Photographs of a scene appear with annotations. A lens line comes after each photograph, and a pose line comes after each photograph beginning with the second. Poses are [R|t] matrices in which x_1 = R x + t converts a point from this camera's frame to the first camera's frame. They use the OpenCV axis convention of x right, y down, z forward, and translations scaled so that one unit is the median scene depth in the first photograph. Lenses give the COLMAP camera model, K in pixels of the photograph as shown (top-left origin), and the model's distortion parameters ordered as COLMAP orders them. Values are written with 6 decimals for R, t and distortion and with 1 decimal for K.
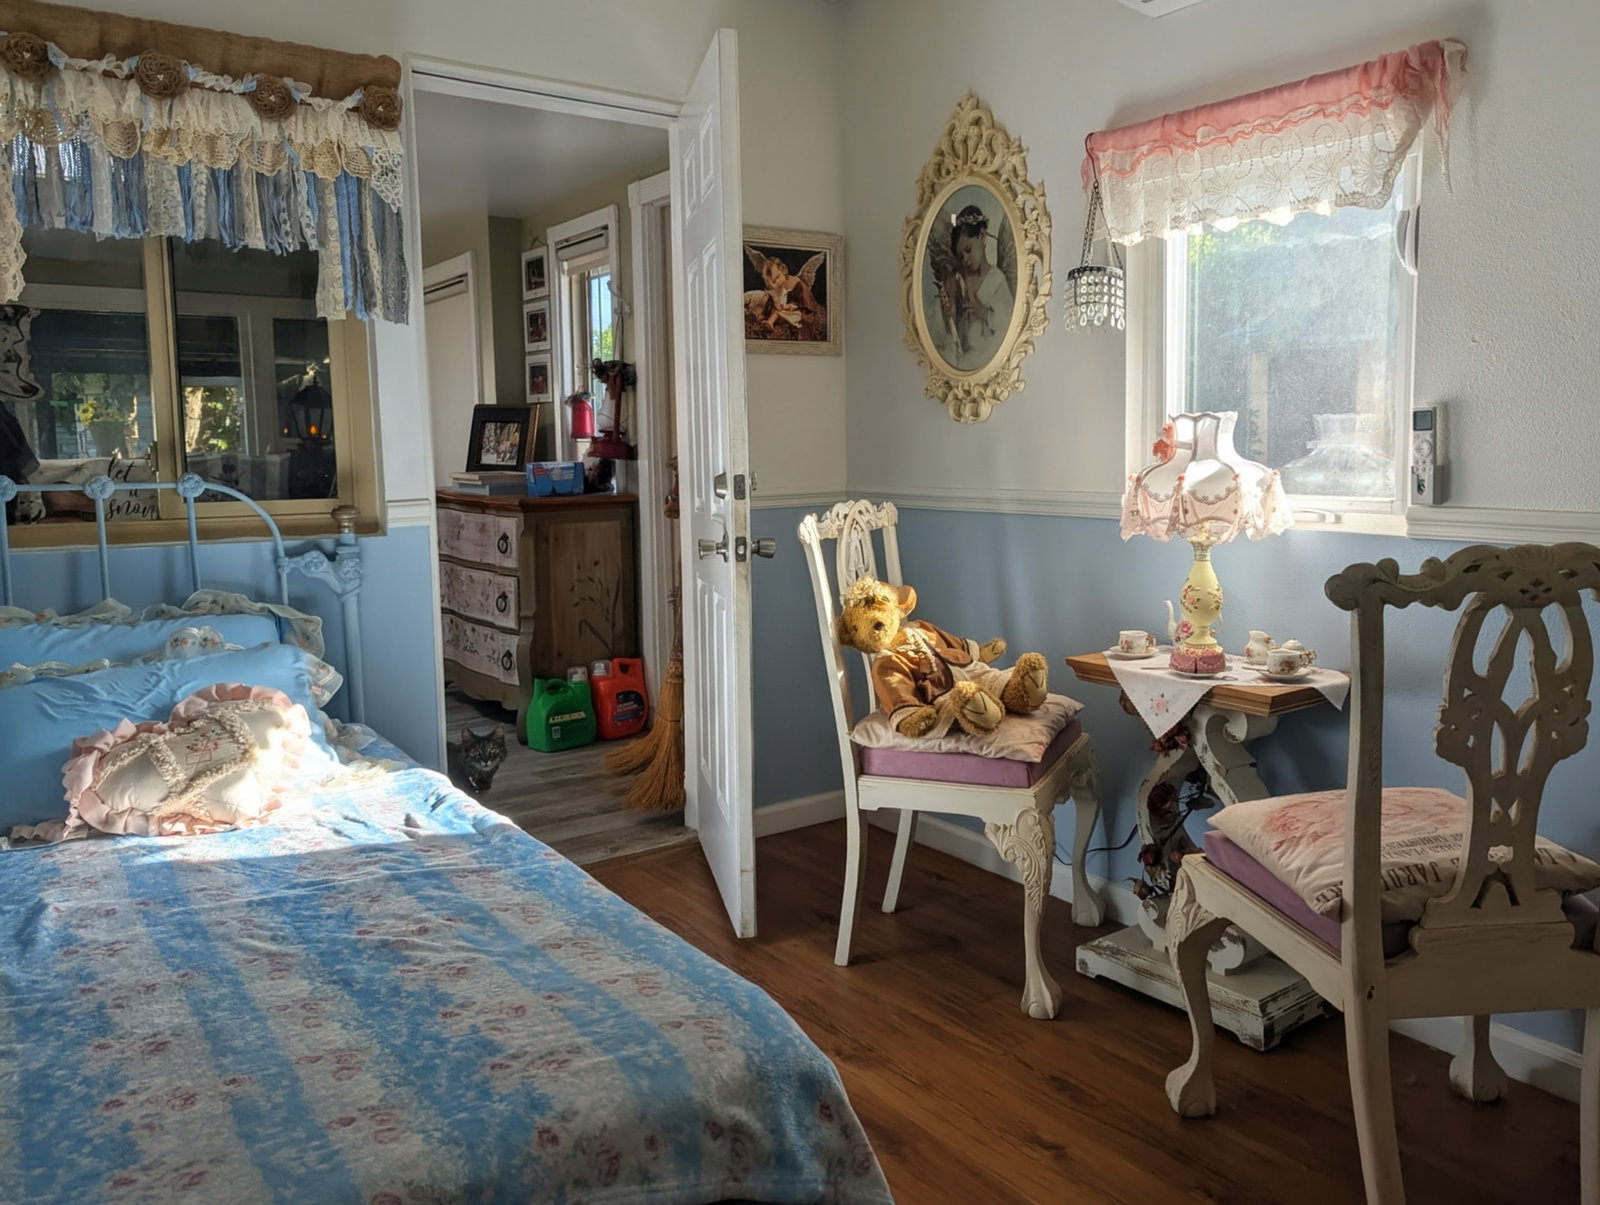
lens RADIAL K [[1239.6, 0, 899.7], [0, 1239.6, 557.6], [0, 0, 1]] dist [0.015391, -0.007974]
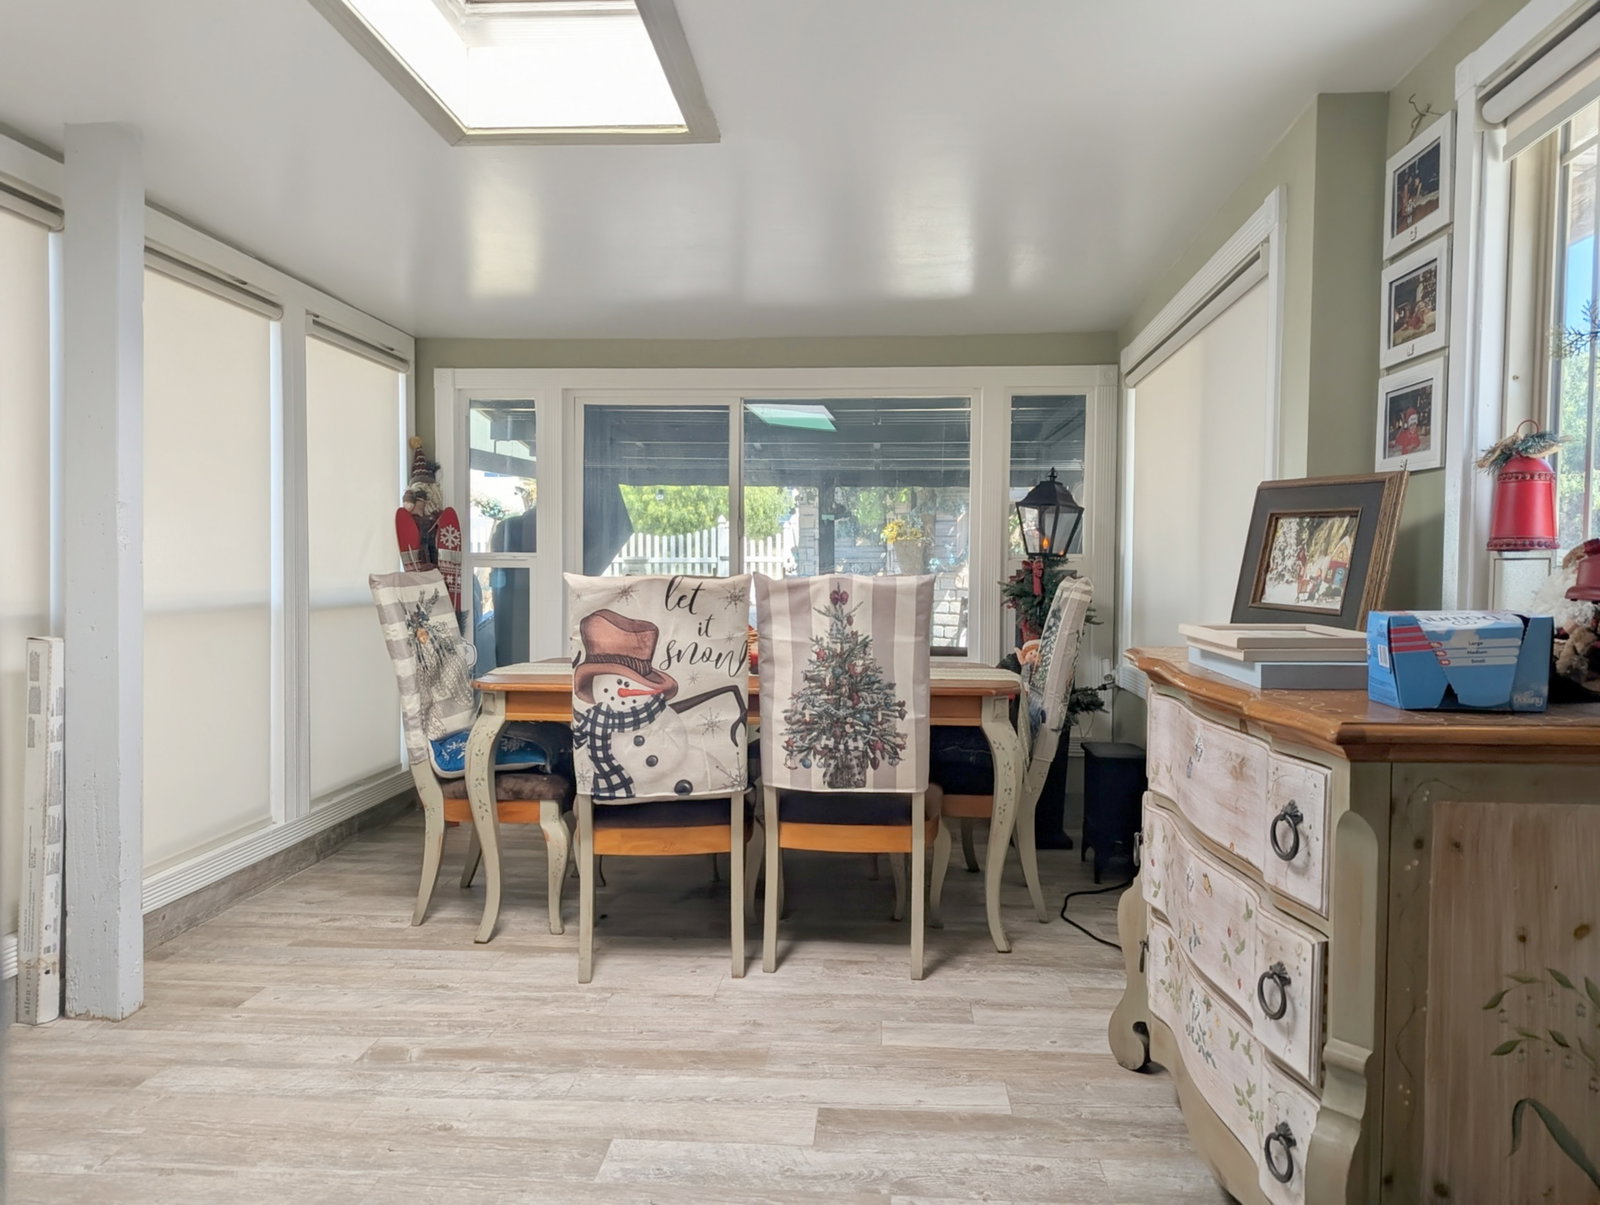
lens RADIAL K [[1136.4, 0, 806.1], [0, 1136.4, 603.7], [0, 0, 1]] dist [0.042958, -0.020535]
pose [[0.737906, 0.038403, -0.673810, -0.321740], [-0.078808, 0.996453, -0.029513, -0.091693], [0.670287, 0.074879, 0.738315, 1.052198]]
